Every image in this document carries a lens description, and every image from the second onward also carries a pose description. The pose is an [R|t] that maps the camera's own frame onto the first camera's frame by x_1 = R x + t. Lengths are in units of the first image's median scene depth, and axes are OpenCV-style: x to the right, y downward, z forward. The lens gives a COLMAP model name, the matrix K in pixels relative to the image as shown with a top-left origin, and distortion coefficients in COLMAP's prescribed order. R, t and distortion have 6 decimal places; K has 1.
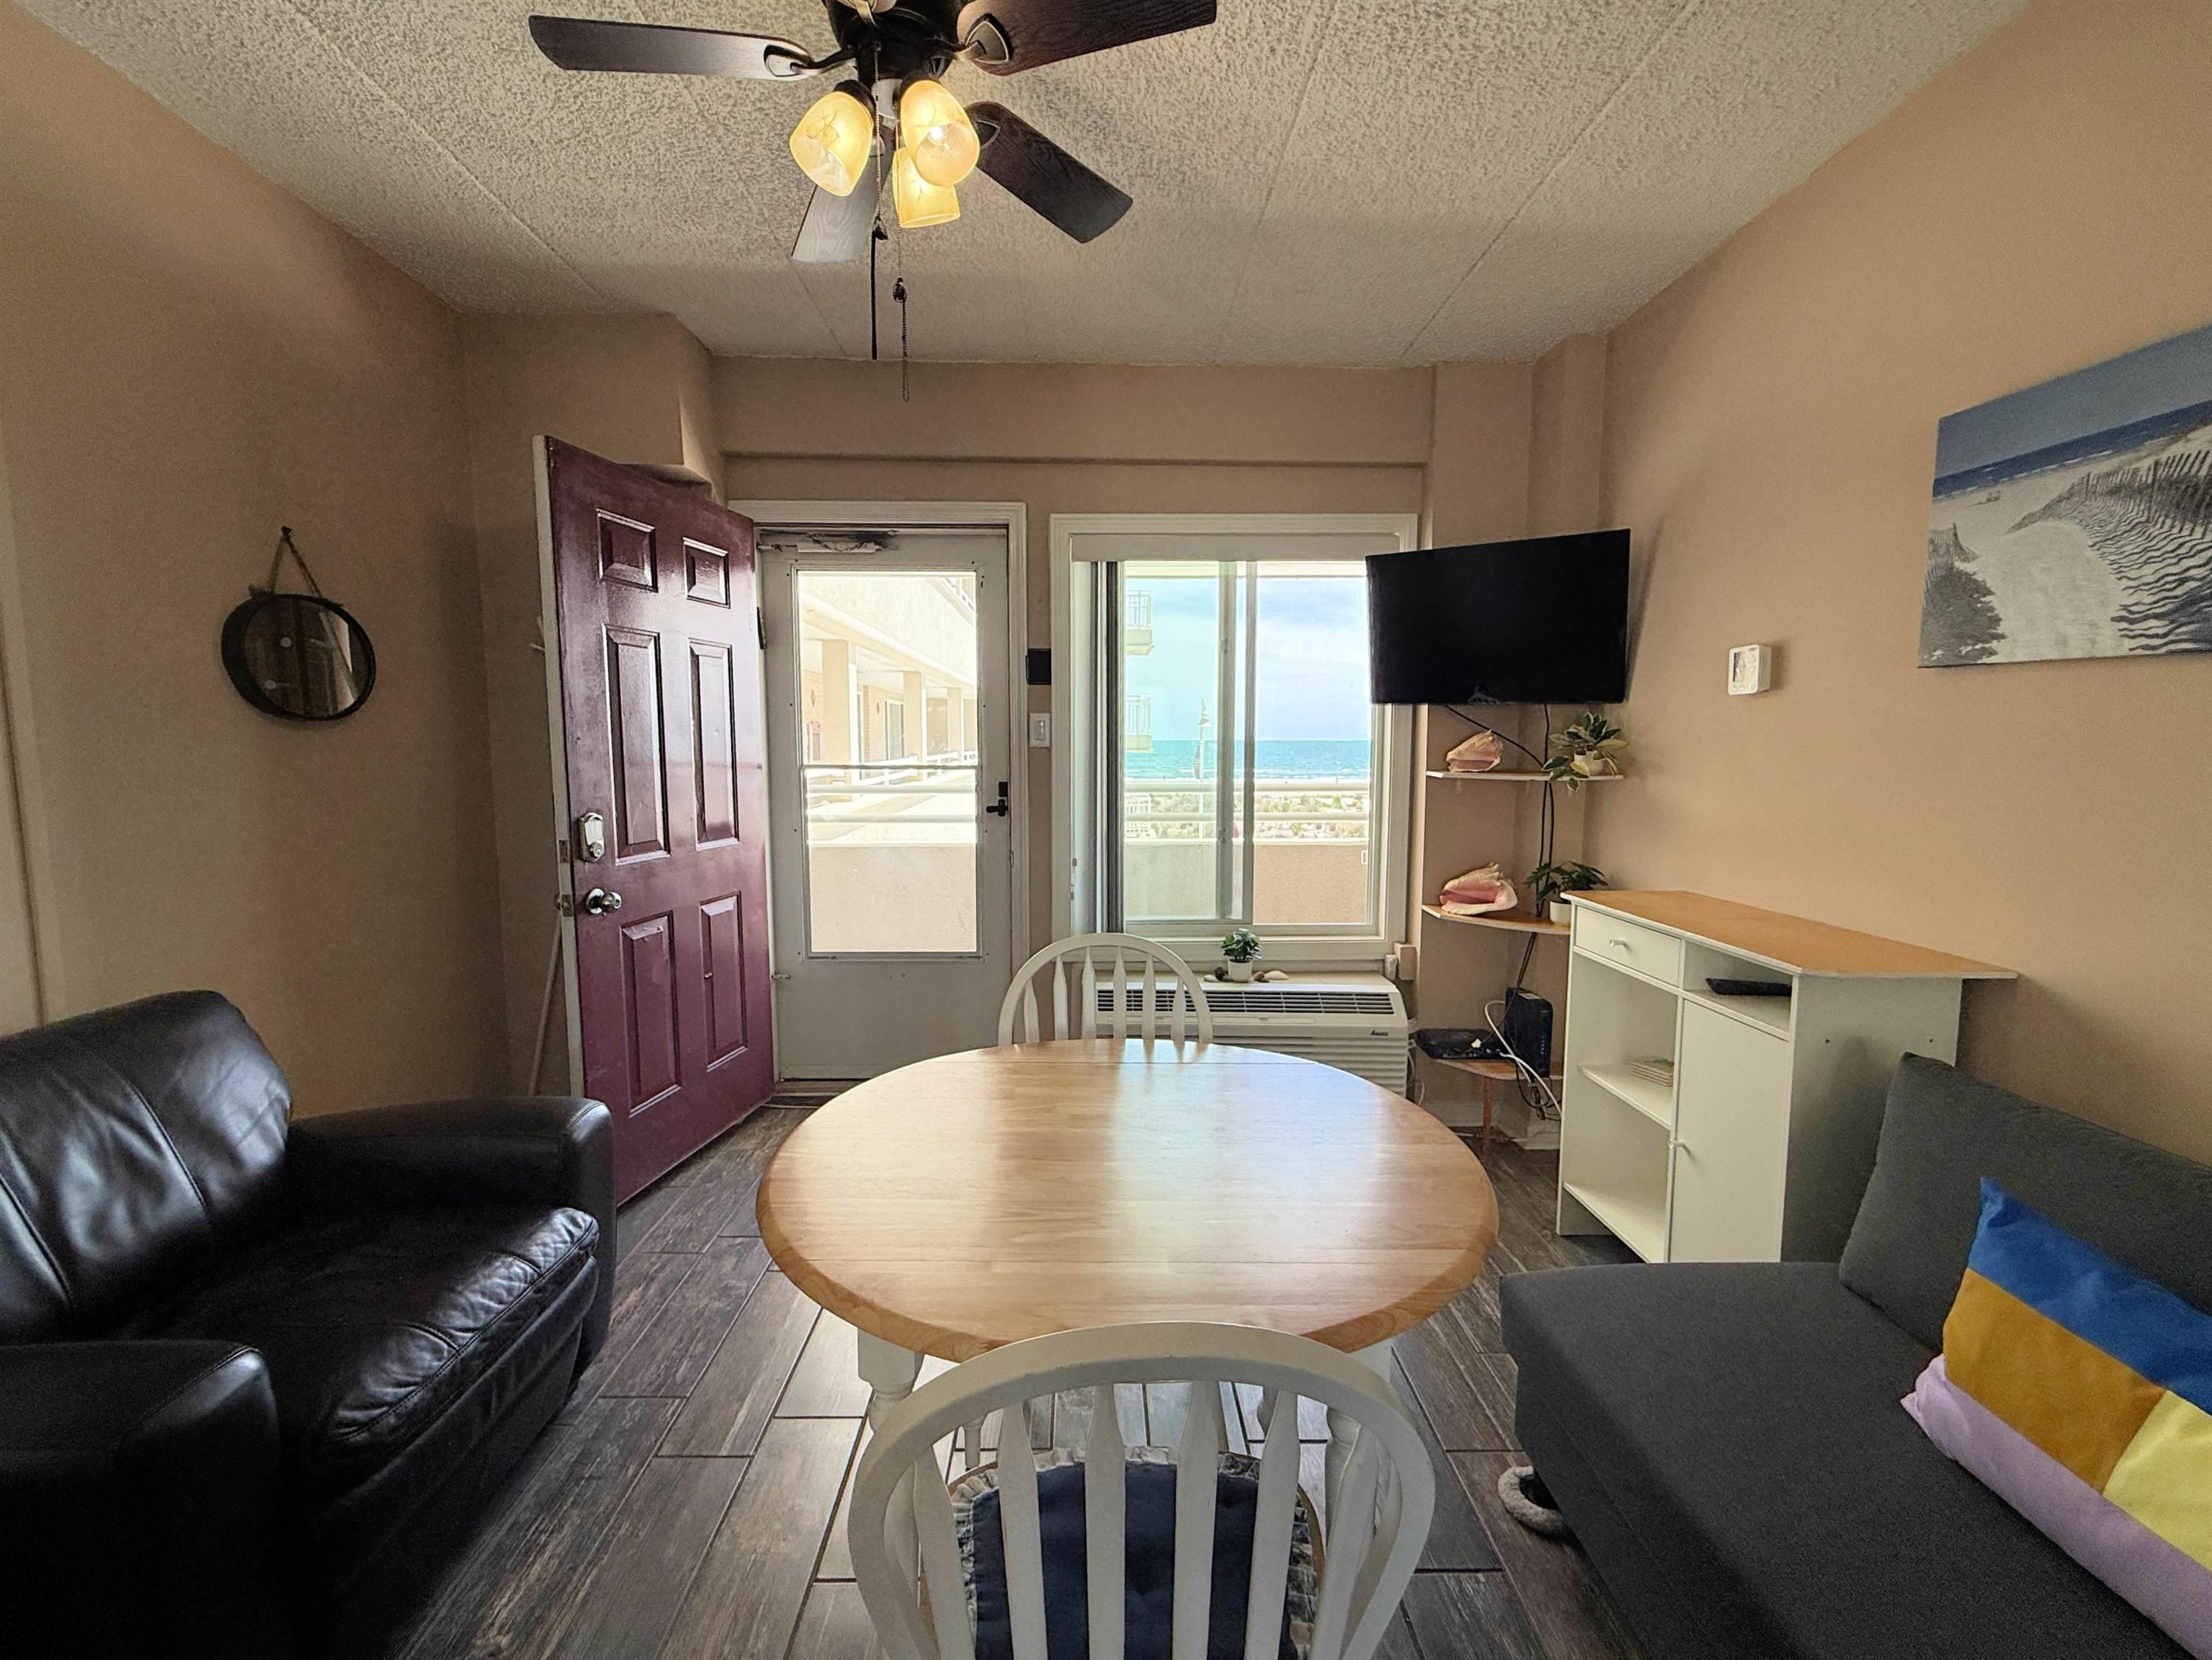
lens RADIAL K [[922.6, 0, 1106.0], [0, 922.6, 830.0], [0, 0, 1]] dist [0.001612, -0.000059]
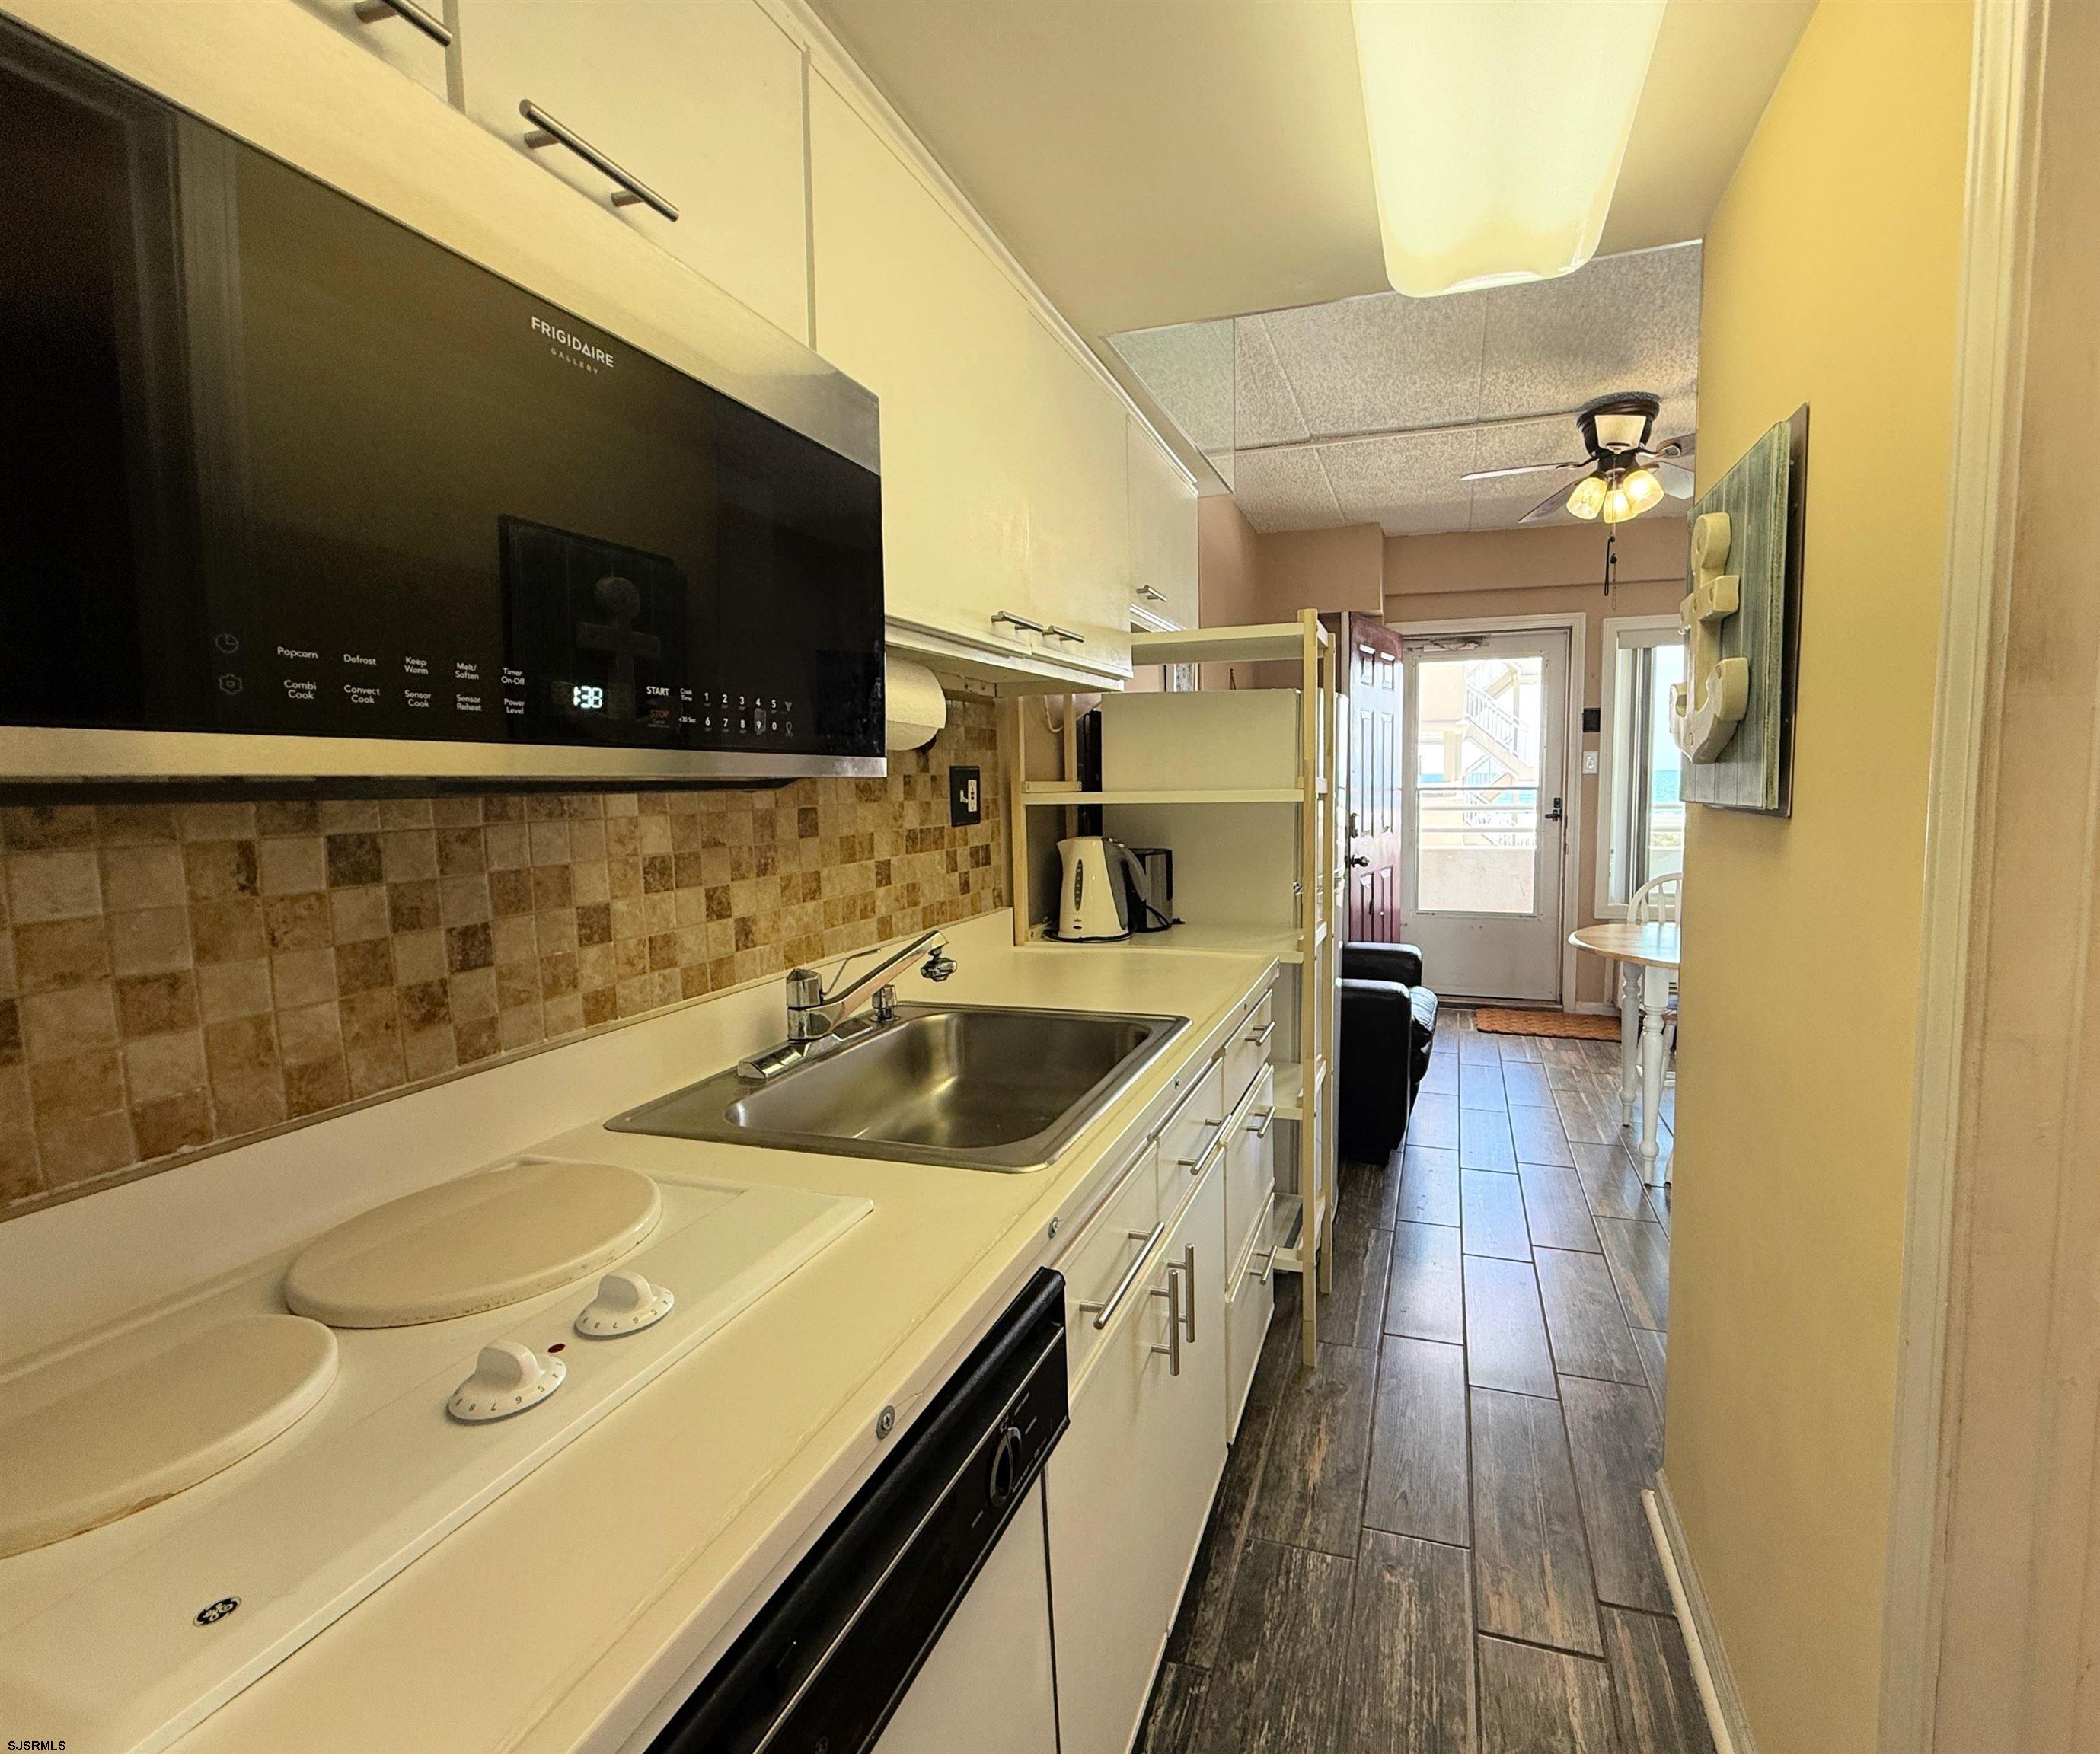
lens RADIAL K [[958.1, 0, 1165.6], [0, 958.1, 878.8], [0, 0, 1]] dist [-0.001062, -0.000250]
pose [[0.951163, 0.016672, -0.308239, -0.293609], [-0.013569, 0.999833, 0.012208, 0.085666], [0.308392, -0.007430, 0.951230, -0.831422]]
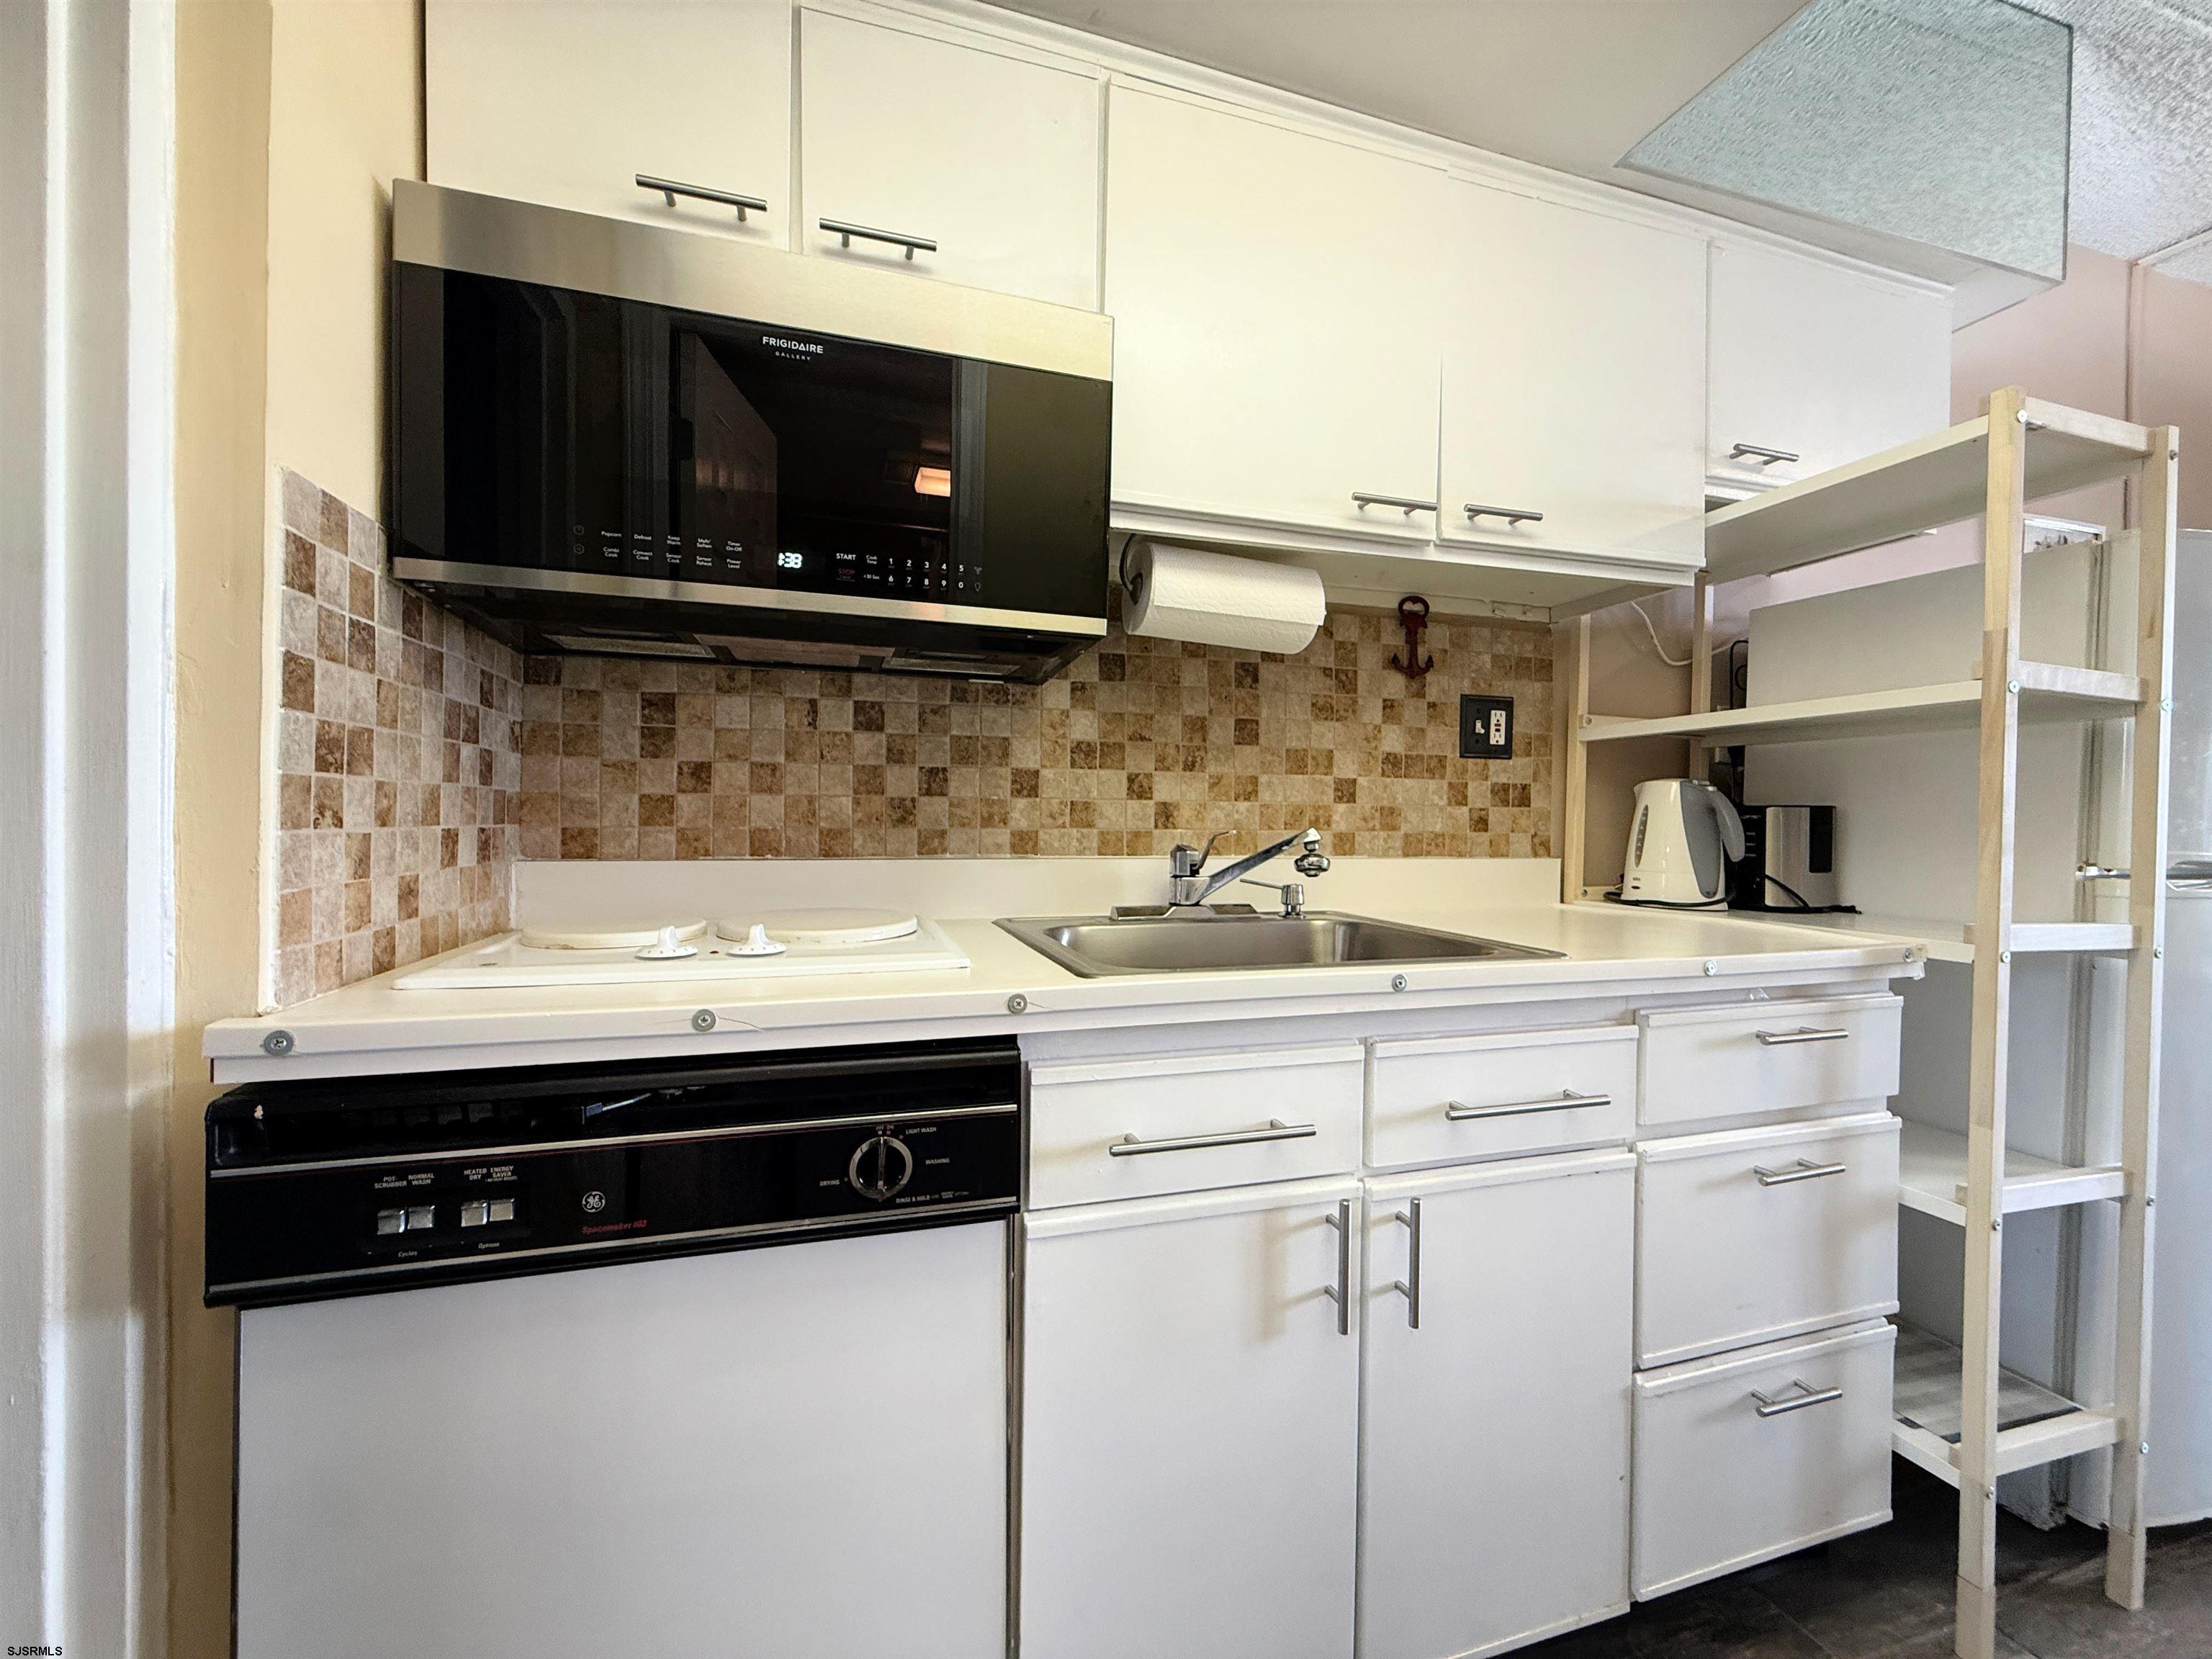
lens RADIAL K [[879.9, 0, 1101.3], [0, 879.9, 831.9], [0, 0, 1]] dist [-0.000797, -0.000688]
pose [[0.264078, 0.014385, -0.964394, -0.125787], [-0.105513, 0.994318, -0.014061, 0.147185], [0.958713, 0.105469, 0.264096, -0.602263]]
